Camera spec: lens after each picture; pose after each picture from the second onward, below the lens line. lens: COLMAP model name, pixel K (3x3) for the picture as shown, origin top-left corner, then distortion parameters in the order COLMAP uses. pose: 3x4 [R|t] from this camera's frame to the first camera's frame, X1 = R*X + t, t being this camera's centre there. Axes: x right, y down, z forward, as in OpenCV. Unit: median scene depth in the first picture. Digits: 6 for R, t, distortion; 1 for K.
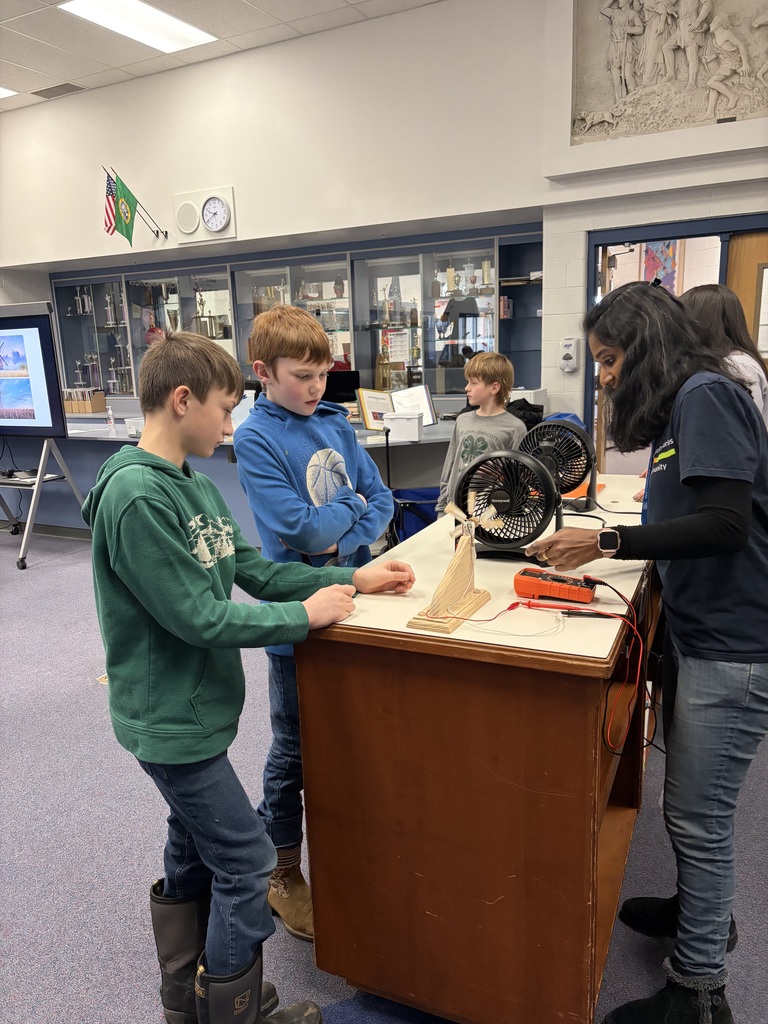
lens RADIAL K [[773.9, 0, 379.0], [0, 773.9, 513.8], [0, 0, 1]] dist [0.042289, -0.004113]
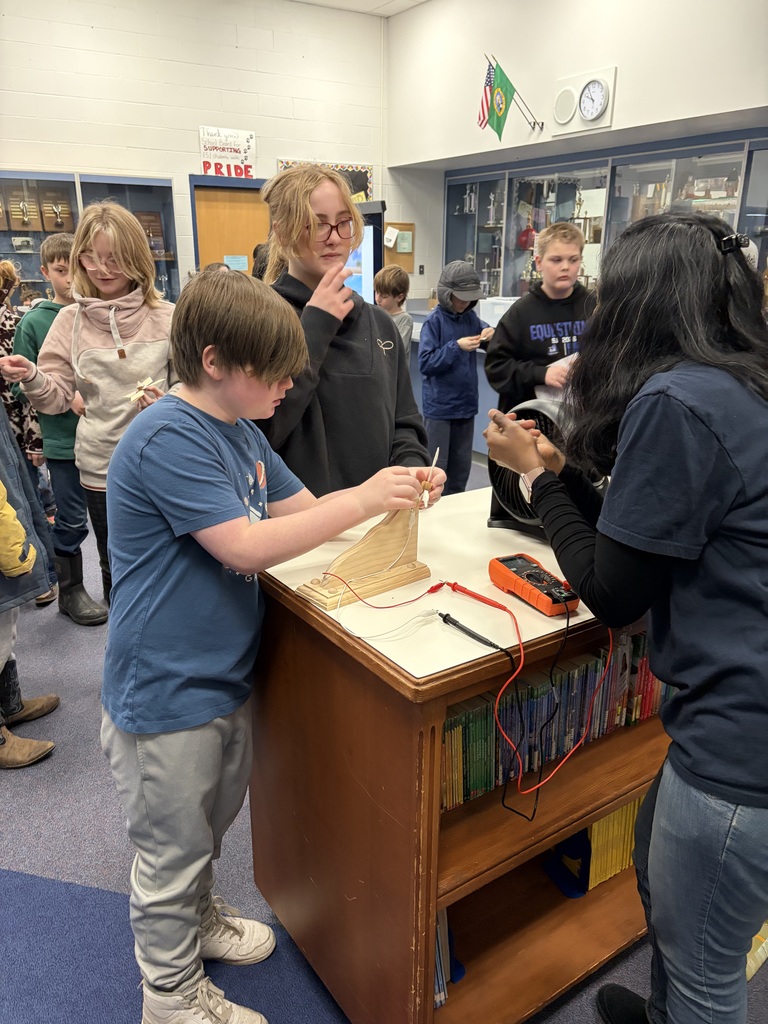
lens RADIAL K [[773.9, 0, 379.0], [0, 773.9, 513.8], [0, 0, 1]] dist [0.042289, -0.004113]
pose [[0.855137, 0.209909, -0.474004, 0.099268], [-0.154100, 0.975951, 0.154185, -0.015420], [0.494969, -0.058805, 0.866918, 0.051340]]
